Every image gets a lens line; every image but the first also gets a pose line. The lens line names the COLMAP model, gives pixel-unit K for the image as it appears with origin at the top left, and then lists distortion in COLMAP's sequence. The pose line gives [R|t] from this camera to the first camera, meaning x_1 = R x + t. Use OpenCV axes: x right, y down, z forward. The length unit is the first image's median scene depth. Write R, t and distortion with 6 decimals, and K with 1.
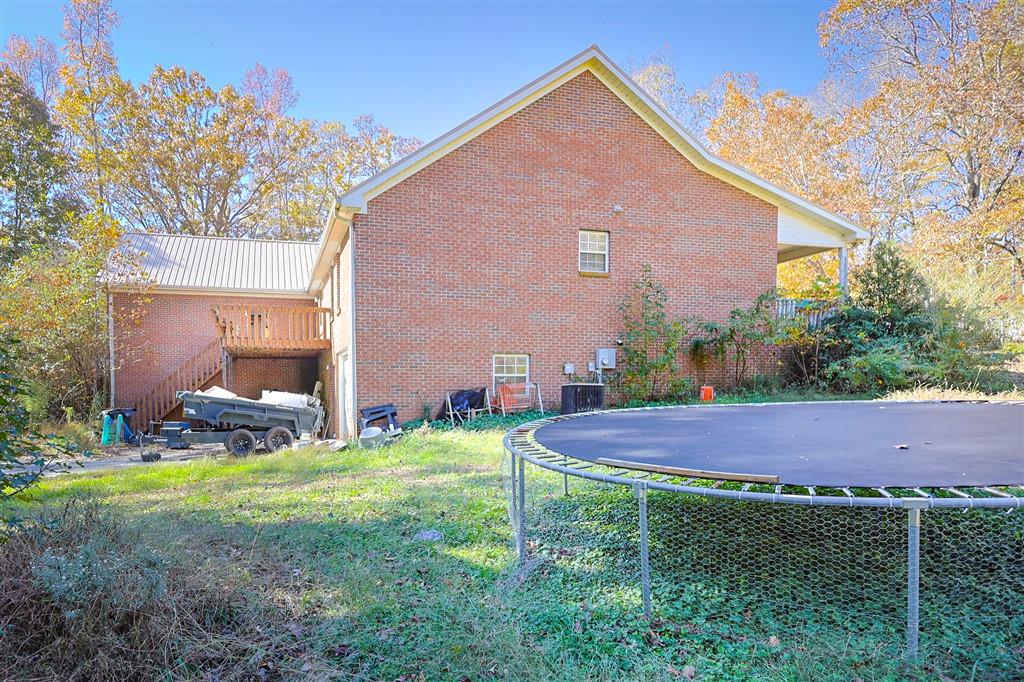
lens RADIAL K [[522.4, 0, 512.0], [0, 522.4, 341.0], [0, 0, 1]] dist [-0.005222, -0.000813]
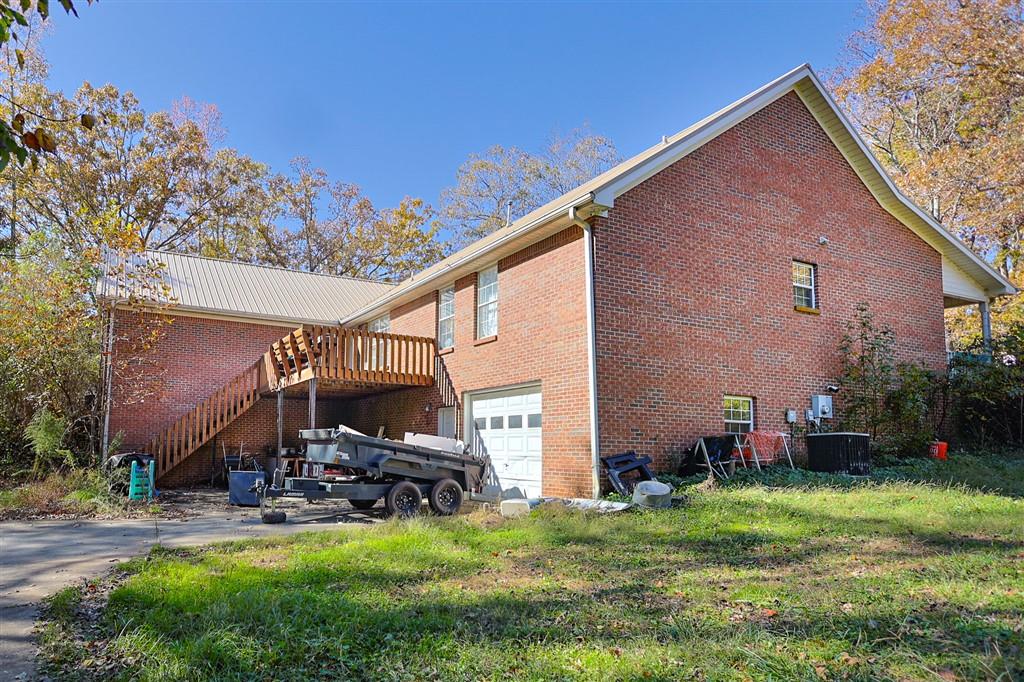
lens RADIAL K [[534.5, 0, 511.9], [0, 534.5, 349.4], [0, 0, 1]] dist [-0.000337, 0.000224]
pose [[0.991478, 0.048268, 0.120999, -0.457317], [-0.037257, 0.995092, -0.091671, 0.041062], [-0.124830, 0.086382, 0.988411, 0.179088]]
